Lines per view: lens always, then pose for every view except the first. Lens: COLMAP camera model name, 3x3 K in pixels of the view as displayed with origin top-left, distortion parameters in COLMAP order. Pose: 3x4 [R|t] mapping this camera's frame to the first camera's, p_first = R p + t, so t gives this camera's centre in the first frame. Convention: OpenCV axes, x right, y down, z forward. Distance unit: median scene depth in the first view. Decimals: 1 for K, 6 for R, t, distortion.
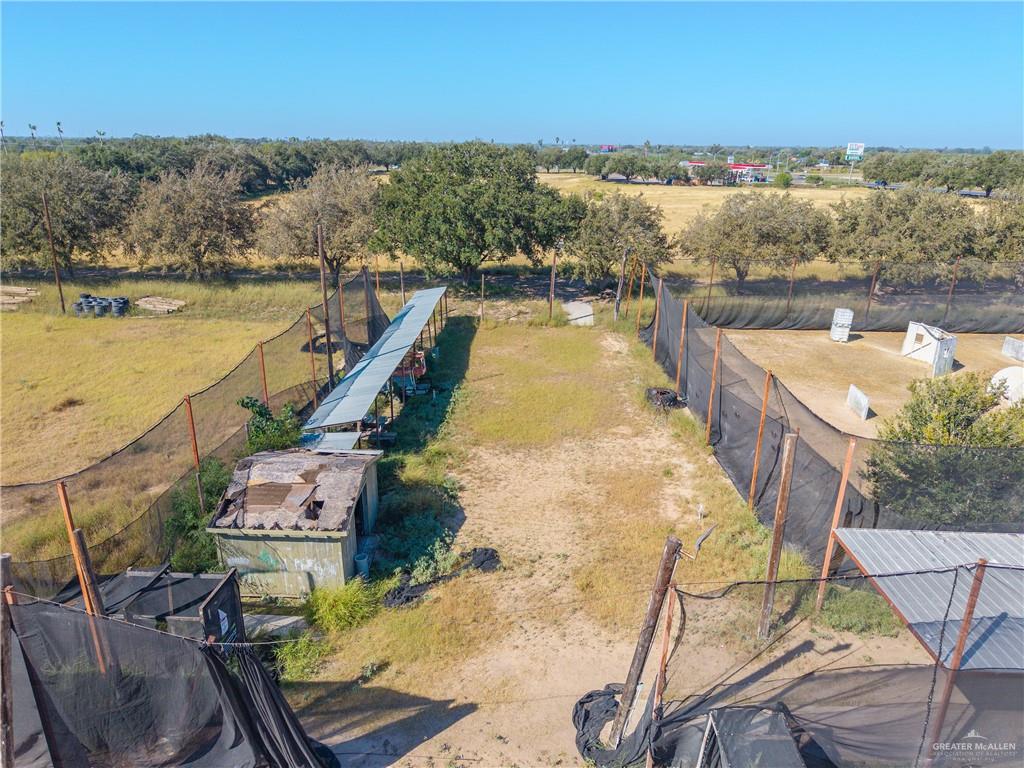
lens RADIAL K [[684.4, 0, 507.0], [0, 684.4, 386.6], [0, 0, 1]] dist [0.007335, -0.003166]
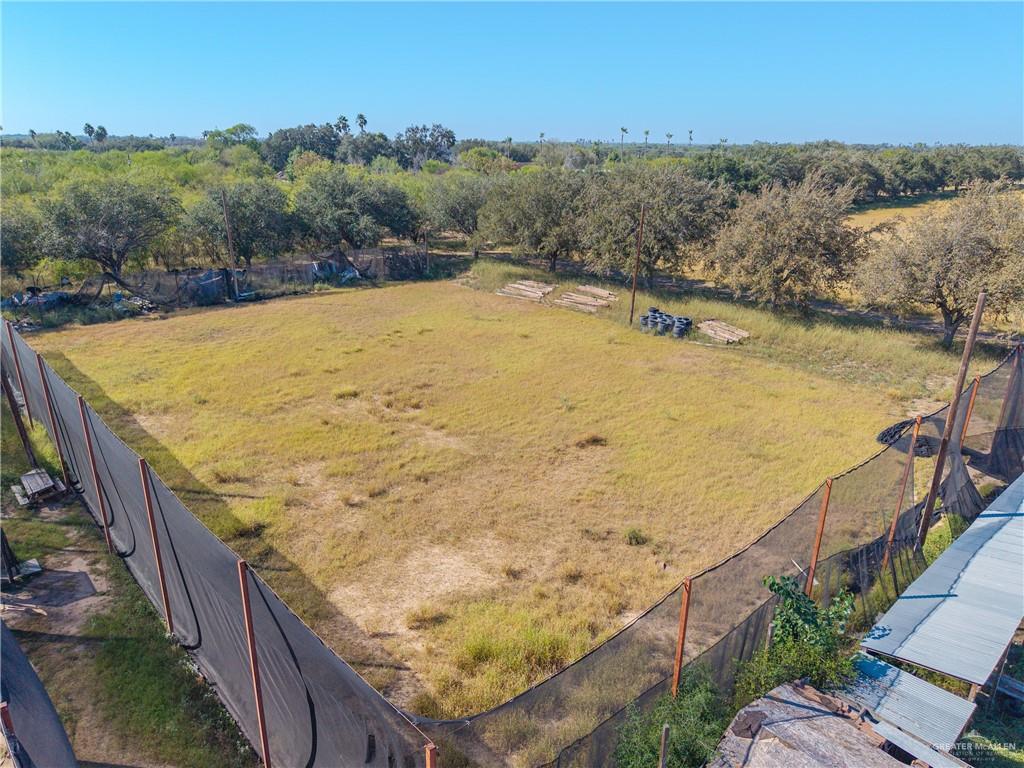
lens RADIAL K [[684.4, 0, 507.0], [0, 684.4, 386.6], [0, 0, 1]] dist [0.007335, -0.003166]
pose [[0.696647, 0.237734, -0.676879, -0.075833], [-0.242975, 0.965924, 0.089181, -0.060101], [0.675015, 0.102337, 0.730672, 0.157519]]
